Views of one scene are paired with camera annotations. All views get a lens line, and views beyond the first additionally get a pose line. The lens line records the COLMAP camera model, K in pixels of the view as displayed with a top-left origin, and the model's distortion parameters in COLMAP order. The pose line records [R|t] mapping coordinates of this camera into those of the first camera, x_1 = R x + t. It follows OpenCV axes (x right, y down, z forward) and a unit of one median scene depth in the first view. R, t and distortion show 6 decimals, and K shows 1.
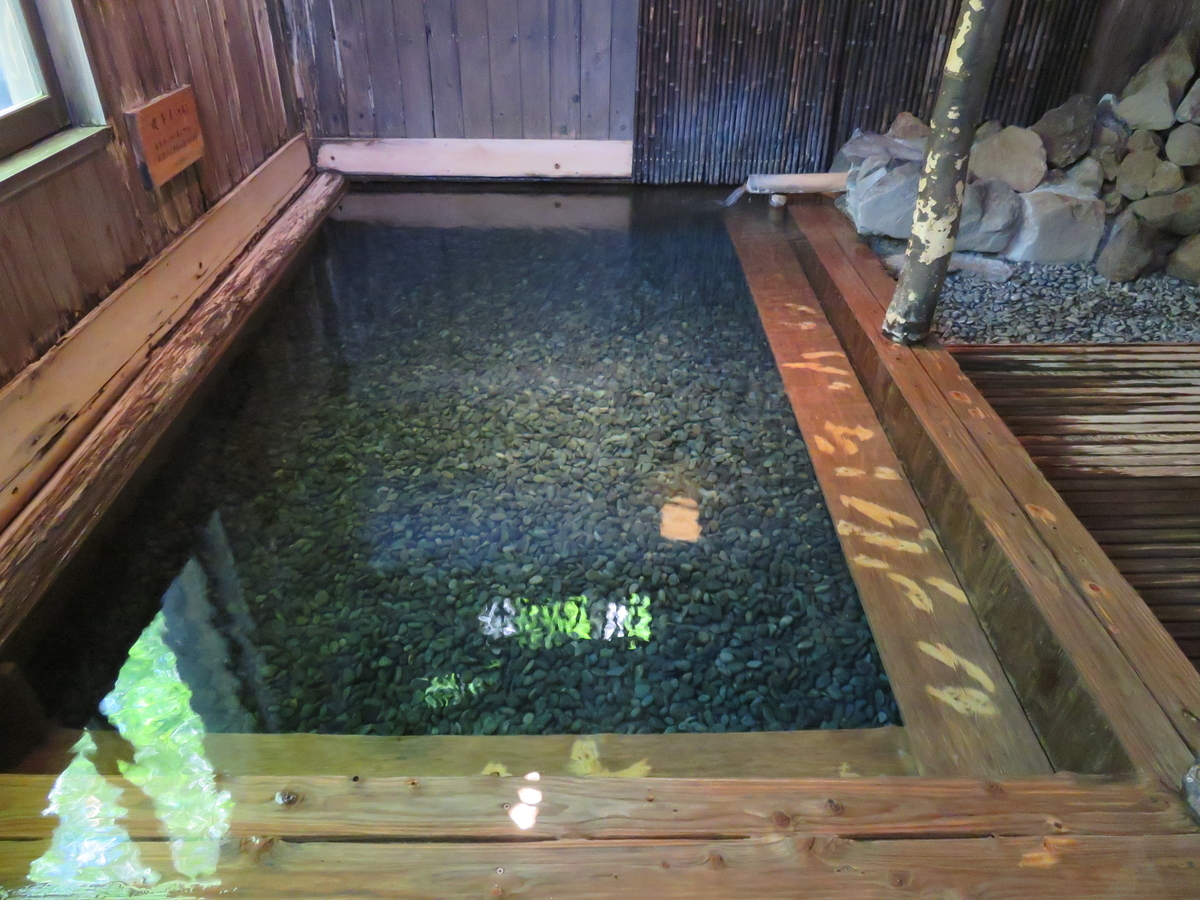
lens RADIAL K [[864.6, 0, 597.8], [0, 864.6, 456.6], [0, 0, 1]] dist [0.003433, 0.002920]
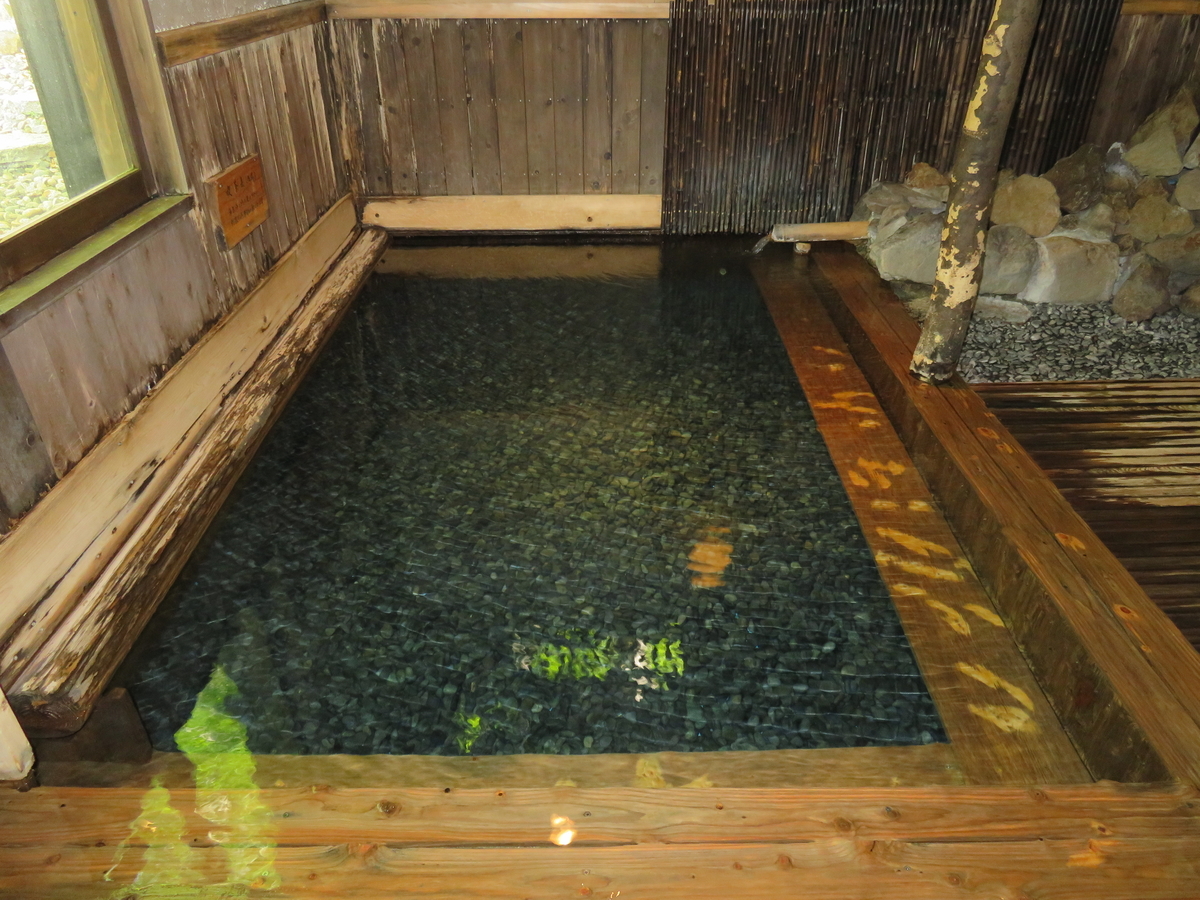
lens RADIAL K [[864.6, 0, 597.5], [0, 864.6, 459.2], [0, 0, 1]] dist [0.003433, 0.002920]
pose [[0.999781, -0.012712, -0.016601, -0.035550], [0.011947, 0.998897, -0.045412, 0.004648], [0.017160, 0.045204, 0.998830, -0.052804]]
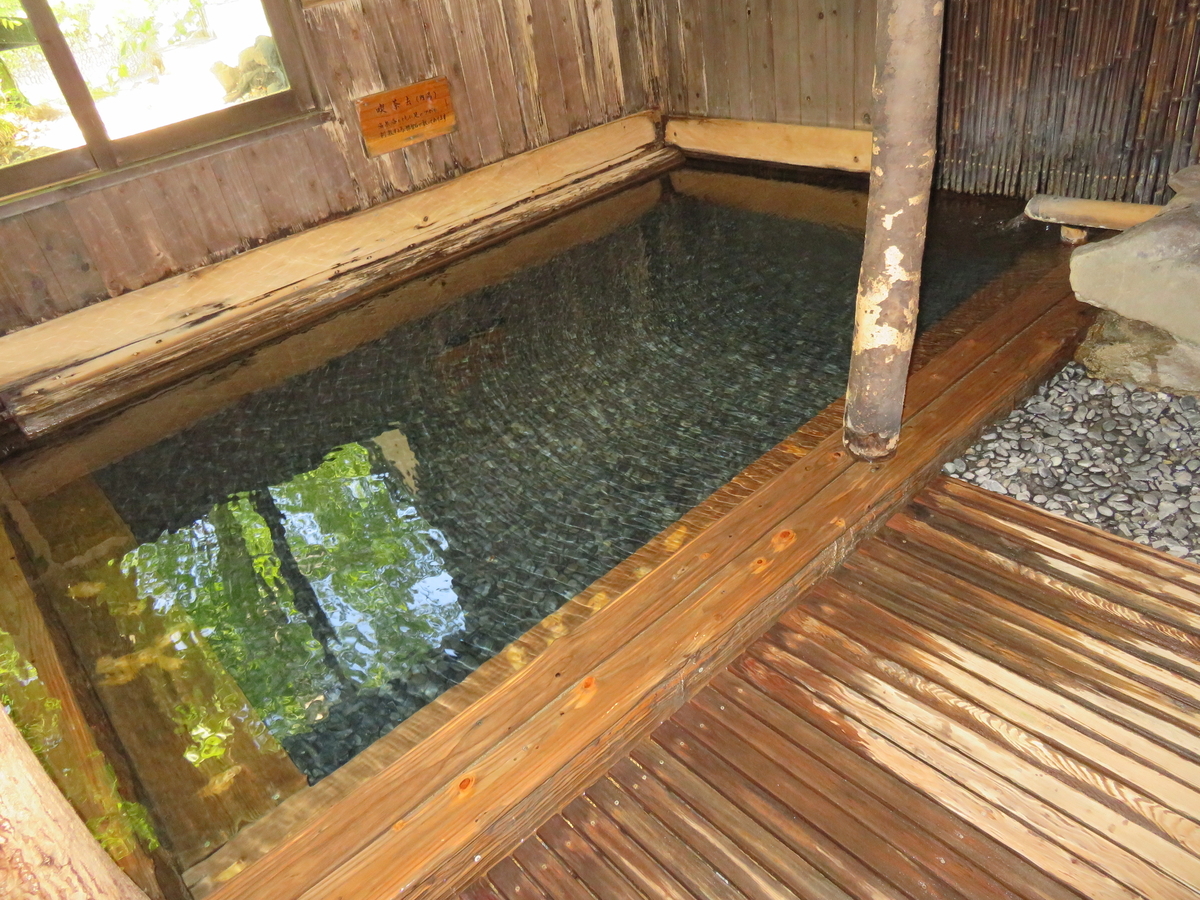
lens RADIAL K [[864.6, 0, 591.2], [0, 864.6, 447.9], [0, 0, 1]] dist [0.003433, 0.002920]
pose [[0.629333, 0.319496, -0.708423, 0.736561], [-0.286809, 0.942716, 0.170372, -0.198796], [0.722275, 0.095961, 0.684916, 0.353015]]
